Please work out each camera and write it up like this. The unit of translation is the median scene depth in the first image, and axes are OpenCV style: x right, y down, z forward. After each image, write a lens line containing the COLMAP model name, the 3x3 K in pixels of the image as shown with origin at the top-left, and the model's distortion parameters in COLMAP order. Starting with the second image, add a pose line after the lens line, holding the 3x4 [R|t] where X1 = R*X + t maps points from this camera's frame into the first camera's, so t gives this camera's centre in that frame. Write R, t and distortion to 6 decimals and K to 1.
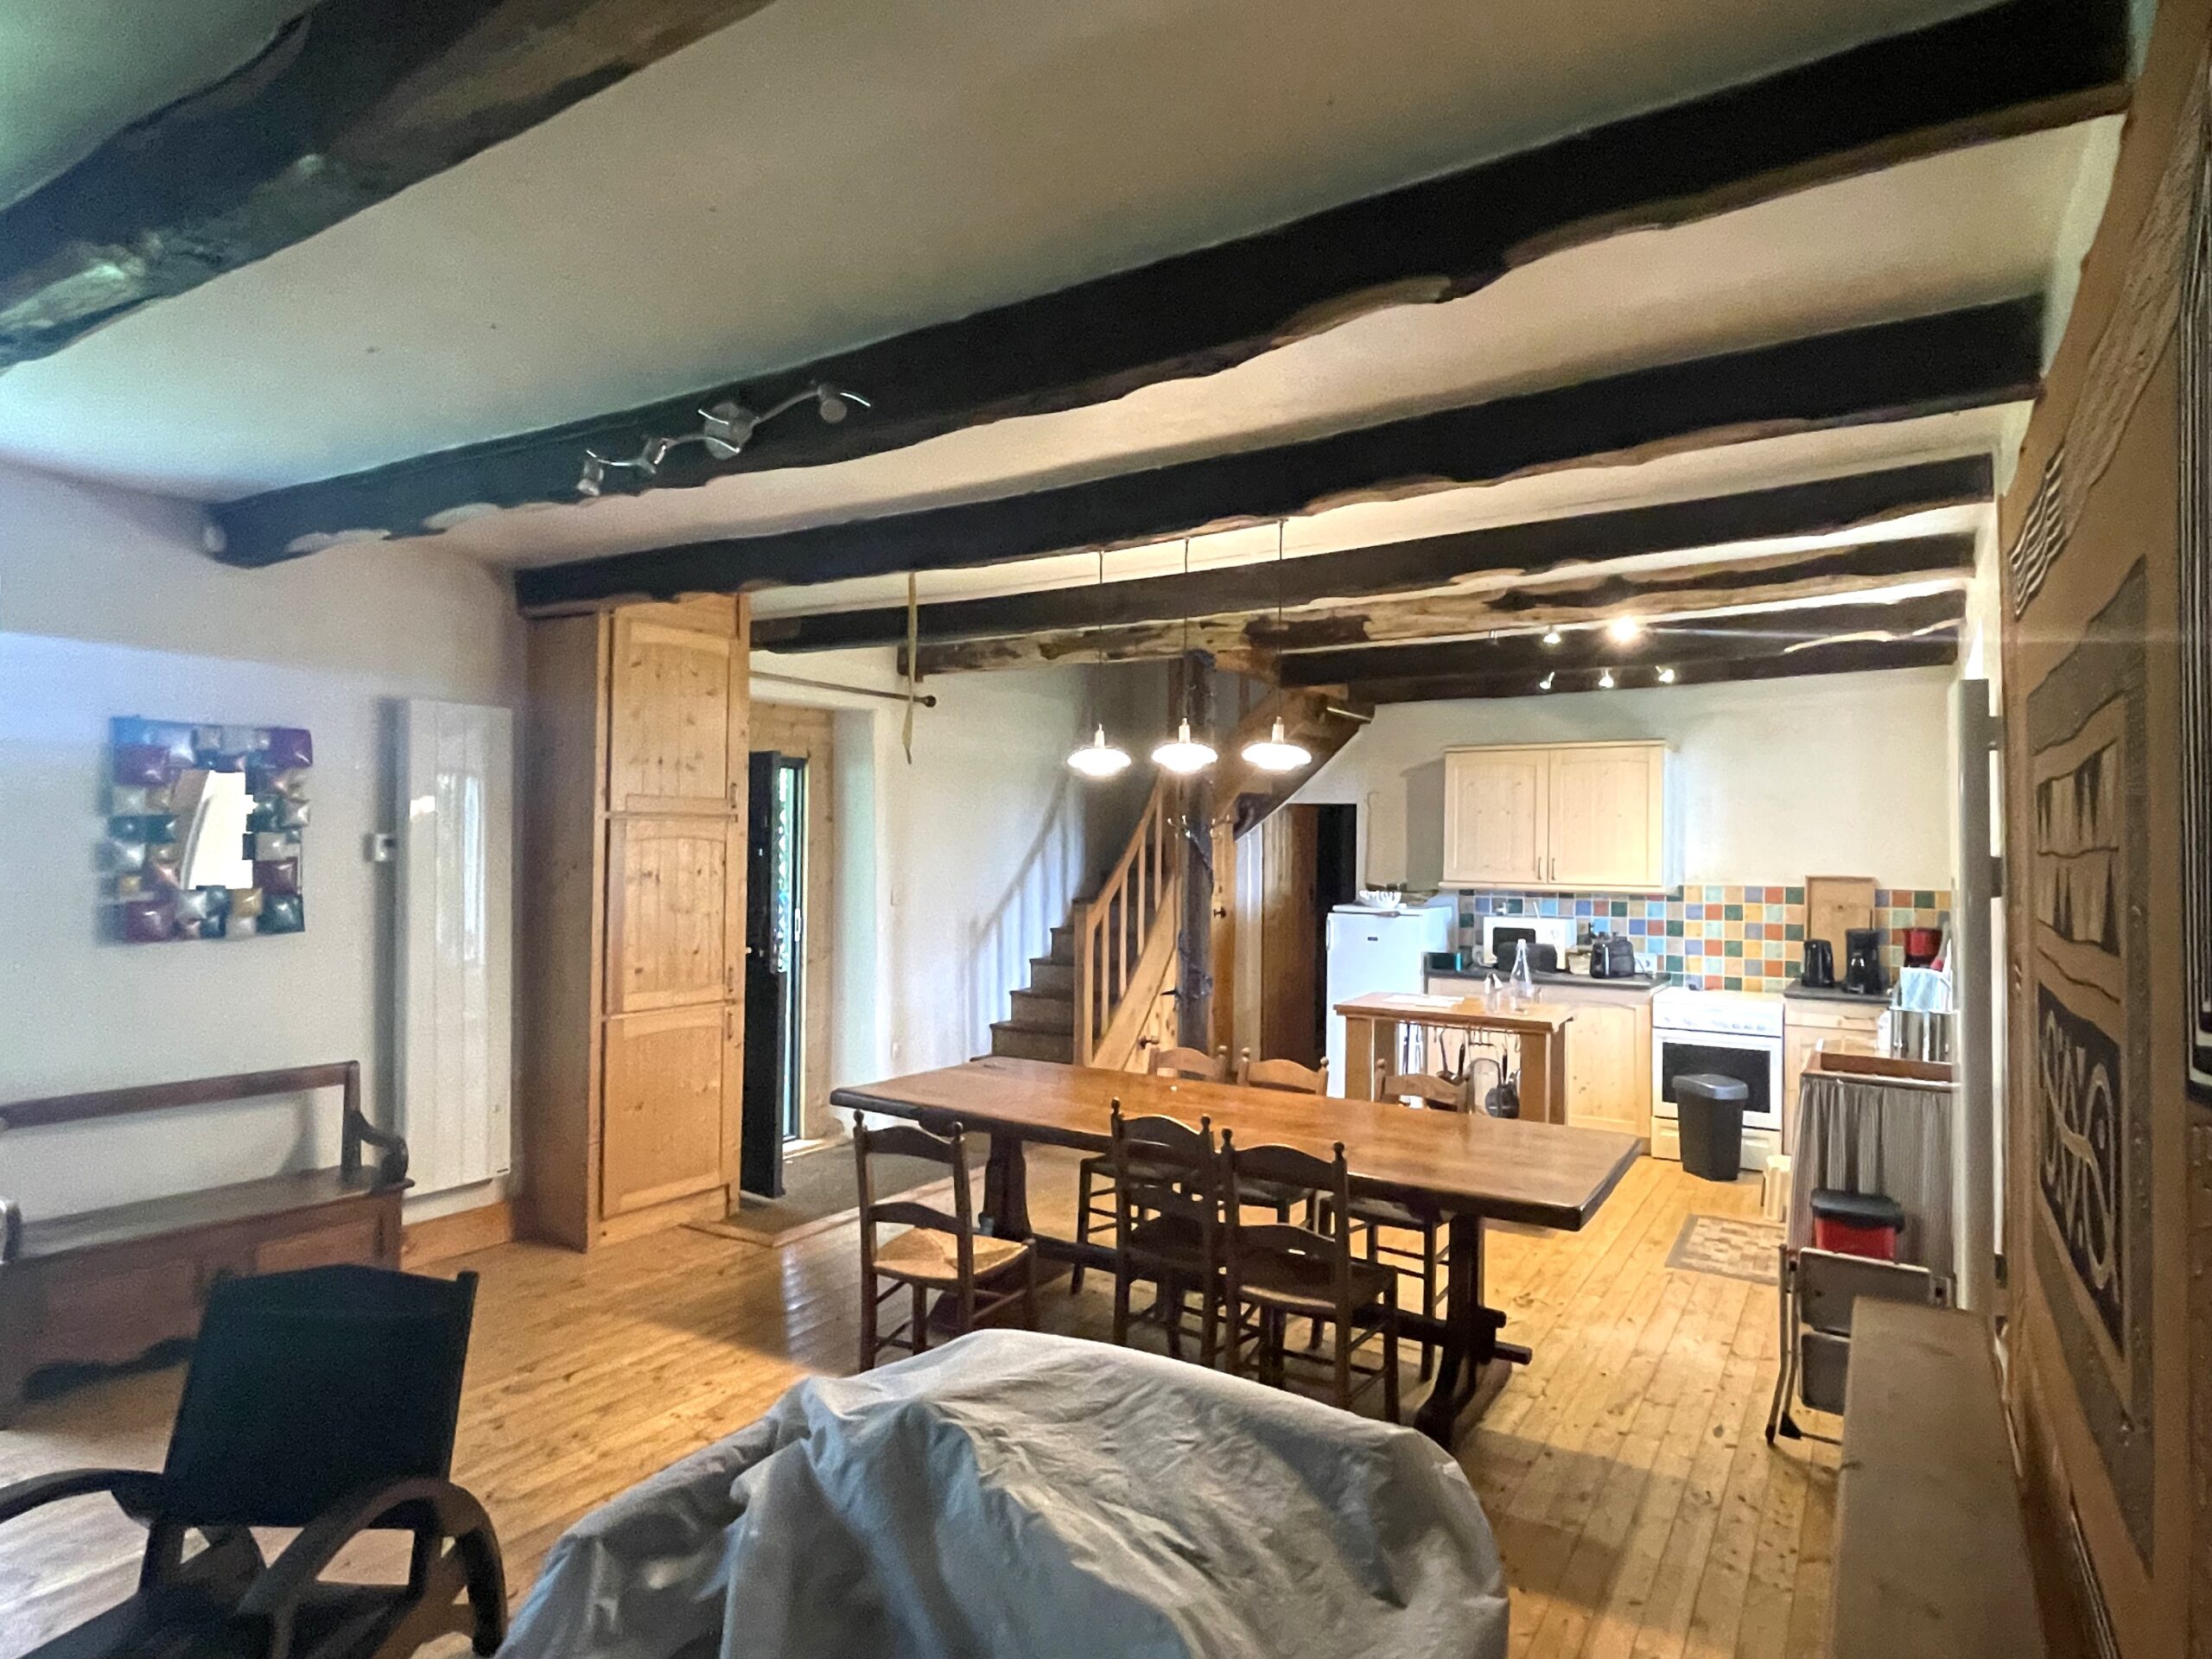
lens RADIAL K [[1279.5, 0, 1114.9], [0, 1279.5, 817.9], [0, 0, 1]] dist [-0.001709, 0.001823]
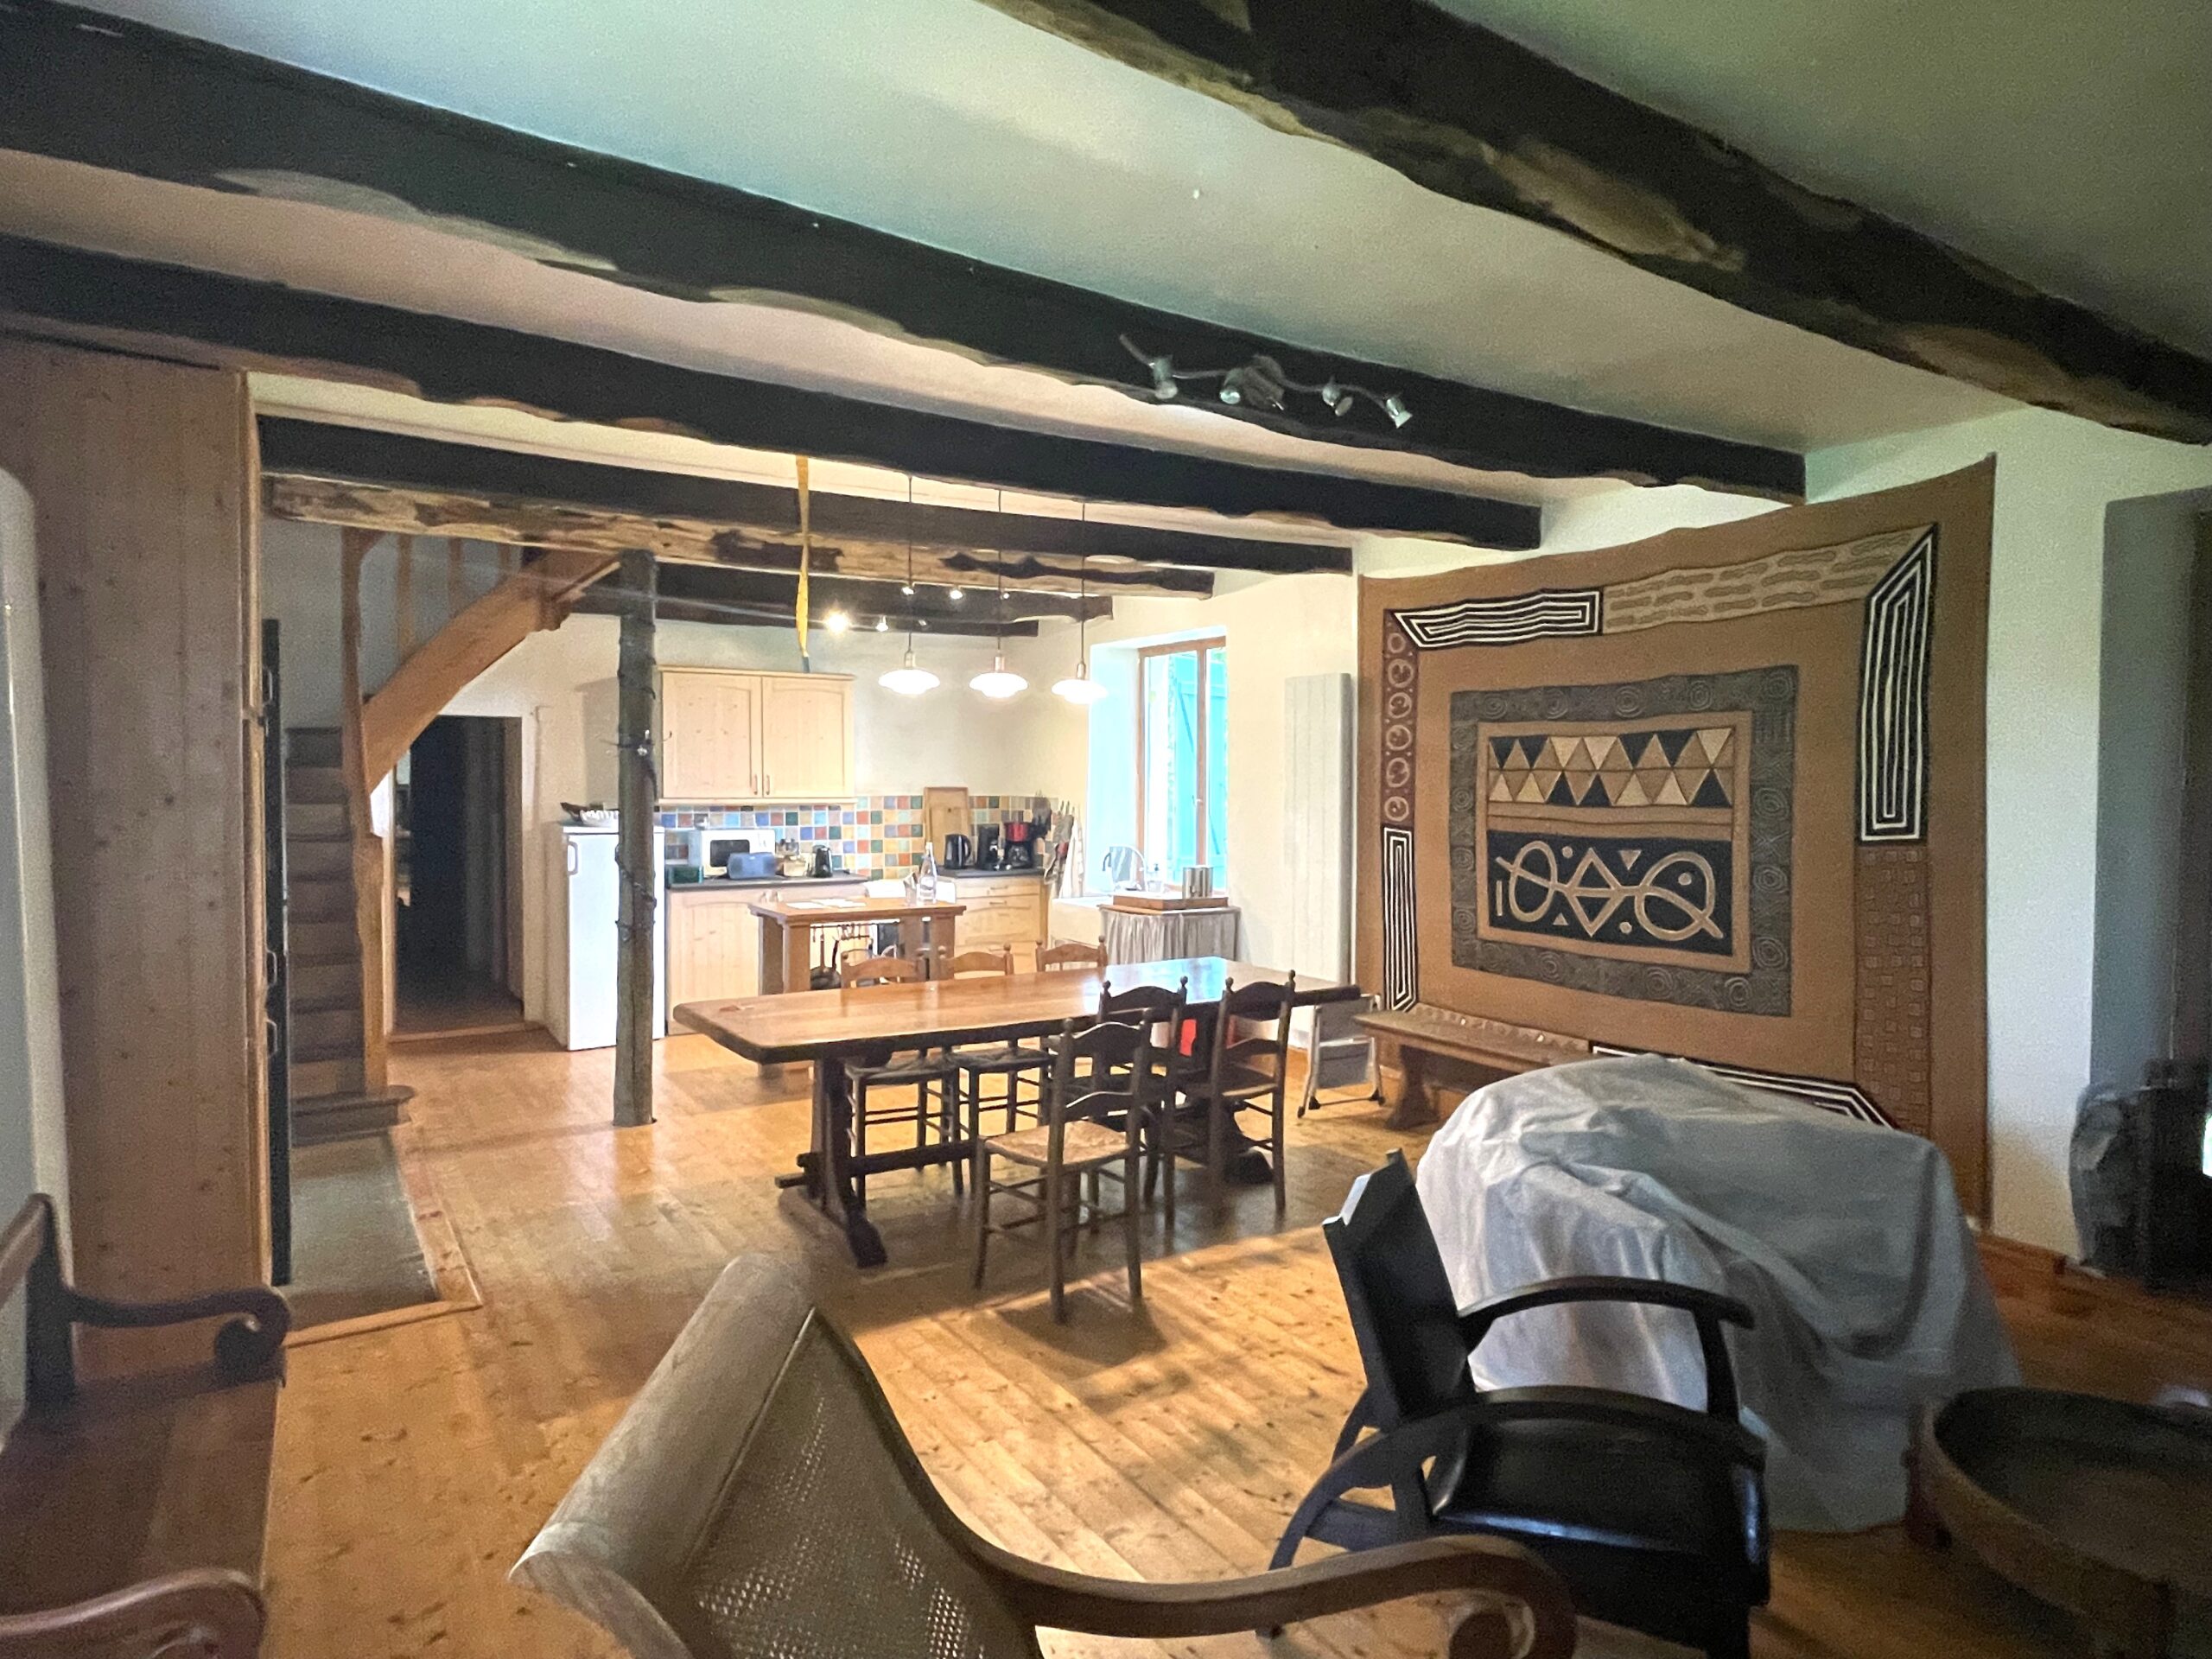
lens RADIAL K [[1279.5, 0, 1114.9], [0, 1279.5, 817.9], [0, 0, 1]] dist [-0.001709, 0.001823]
pose [[0.432896, -0.036521, 0.900704, -0.549513], [-0.022757, 0.998418, 0.051420, 0.005077], [-0.901156, -0.042757, 0.431380, 0.256259]]
